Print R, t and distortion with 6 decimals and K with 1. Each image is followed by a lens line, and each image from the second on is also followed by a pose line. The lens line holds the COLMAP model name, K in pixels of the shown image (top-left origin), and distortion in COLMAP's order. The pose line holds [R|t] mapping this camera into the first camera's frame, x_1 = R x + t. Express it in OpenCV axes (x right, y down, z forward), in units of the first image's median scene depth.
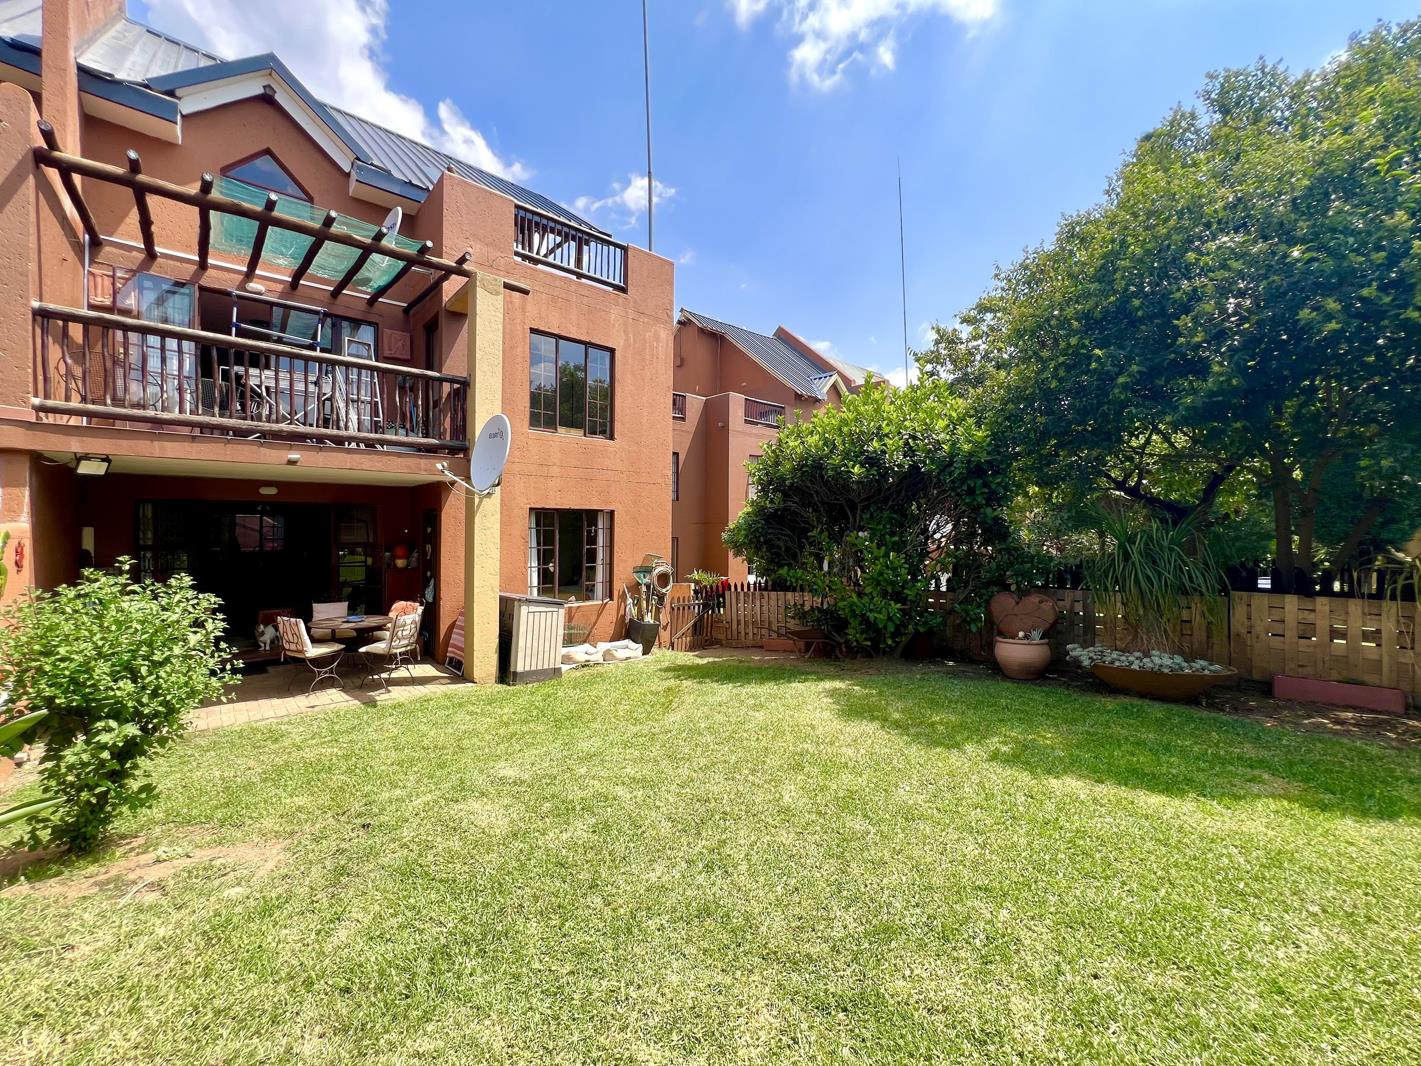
lens RADIAL K [[568.1, 0, 707.5], [0, 568.1, 528.2], [0, 0, 1]] dist [-0.000143, 0.000291]
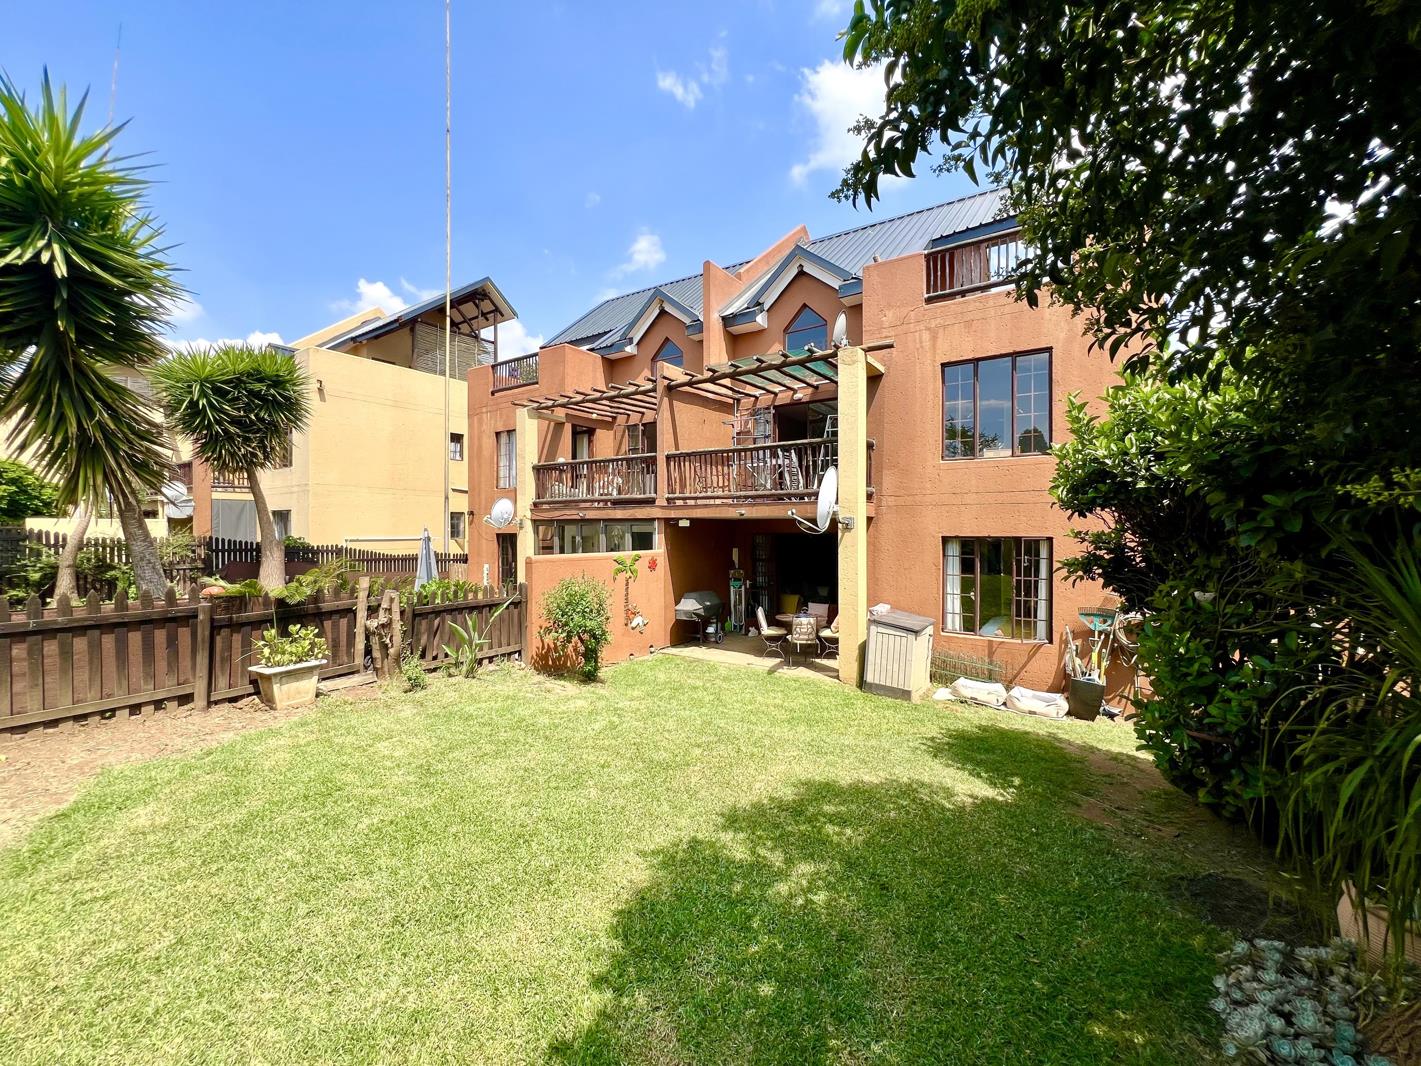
lens RADIAL K [[568.1, 0, 707.5], [0, 568.1, 528.2], [0, 0, 1]] dist [-0.000143, 0.000291]
pose [[0.262759, -0.010047, -0.964809, 0.674950], [-0.002230, 0.999937, -0.011020, -0.045434], [0.964859, 0.005048, 0.262720, 0.368943]]
